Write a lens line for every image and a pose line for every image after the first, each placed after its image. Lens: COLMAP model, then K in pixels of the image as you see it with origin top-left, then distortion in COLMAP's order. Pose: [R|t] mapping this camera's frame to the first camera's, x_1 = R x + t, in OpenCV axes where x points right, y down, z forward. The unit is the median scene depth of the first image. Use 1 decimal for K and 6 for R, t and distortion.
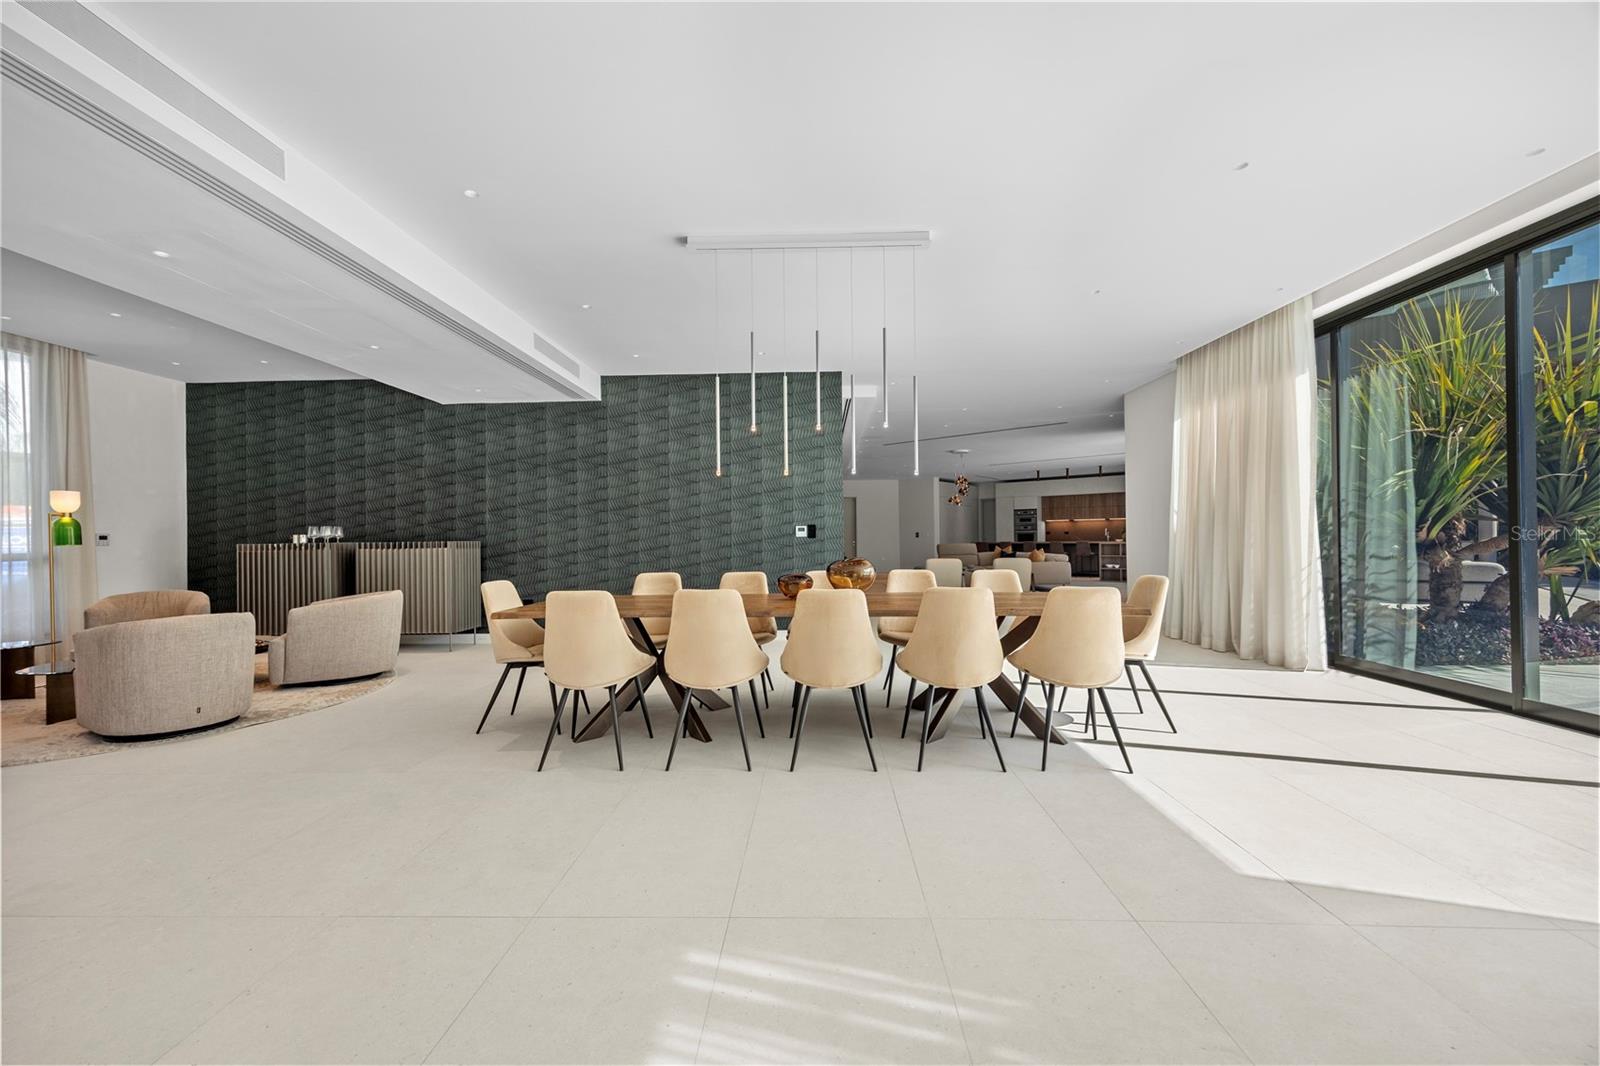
lens RADIAL K [[611.3, 0, 791.8], [0, 611.3, 530.8], [0, 0, 1]] dist [-0.002638, 0.000206]
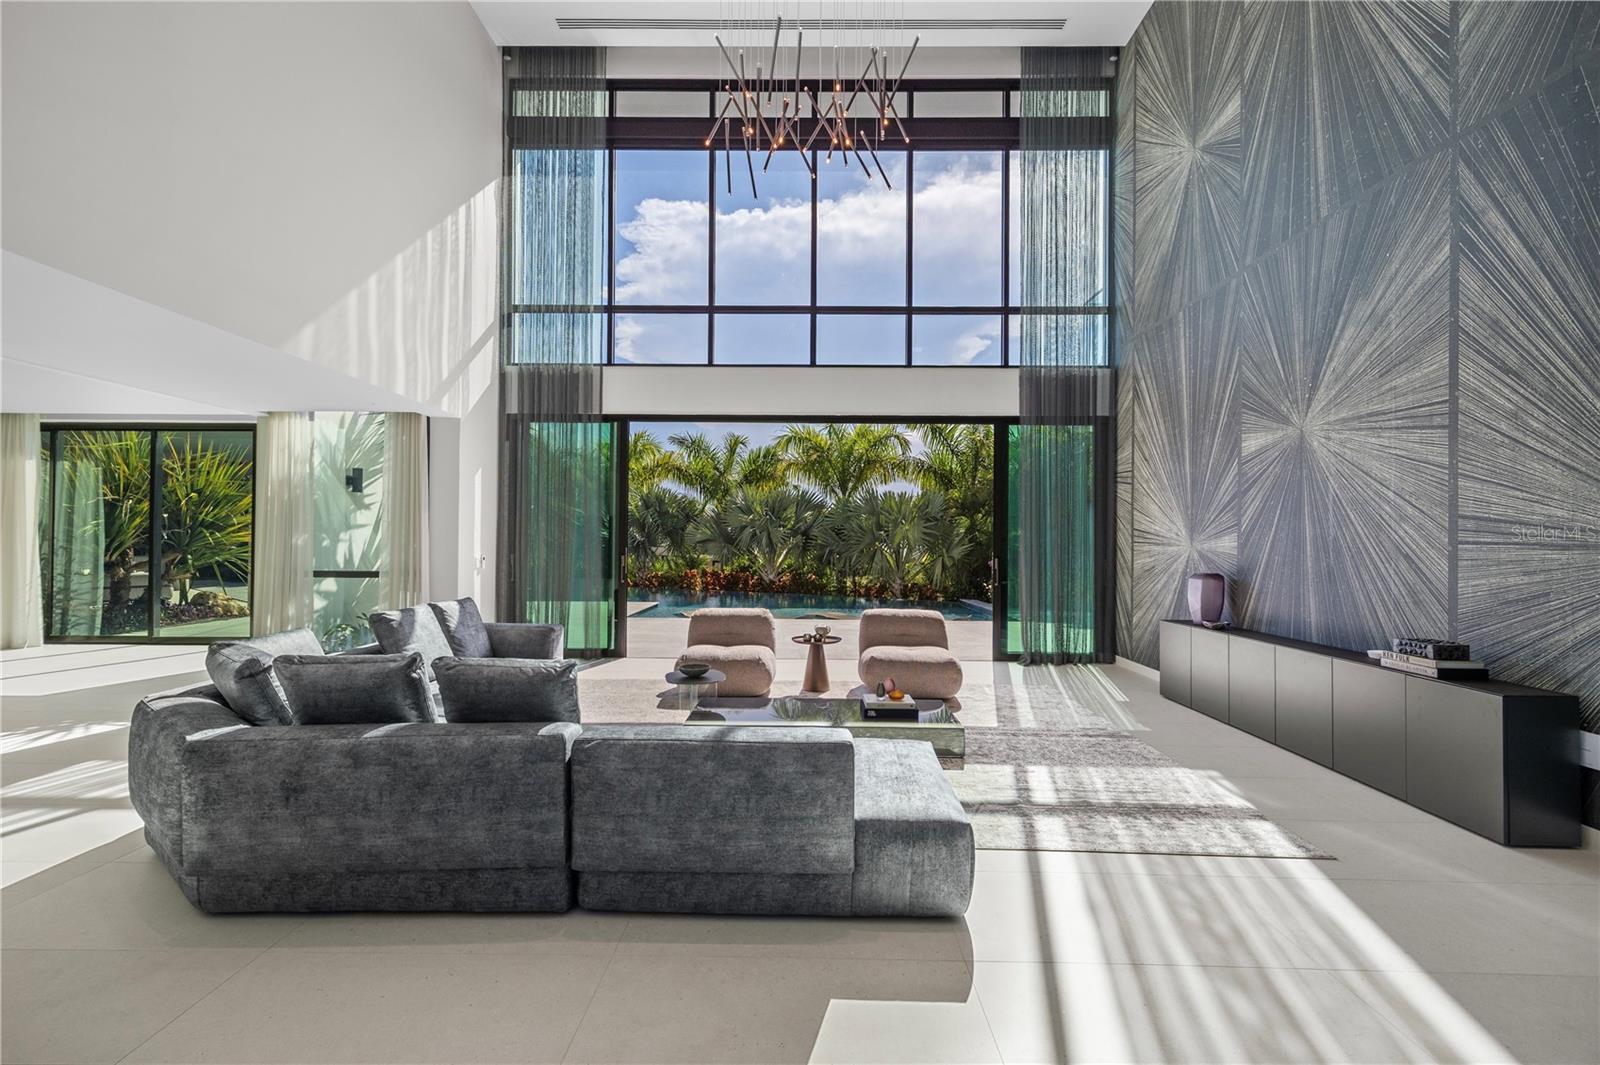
lens RADIAL K [[645.6, 0, 797.1], [0, 645.6, 537.3], [0, 0, 1]] dist [0.000296, -0.000124]
pose [[-0.046084, 0.012785, 0.998856, -0.840229], [-0.017177, 0.999760, -0.013590, -0.062550], [-0.998790, -0.017784, -0.045853, -0.823925]]
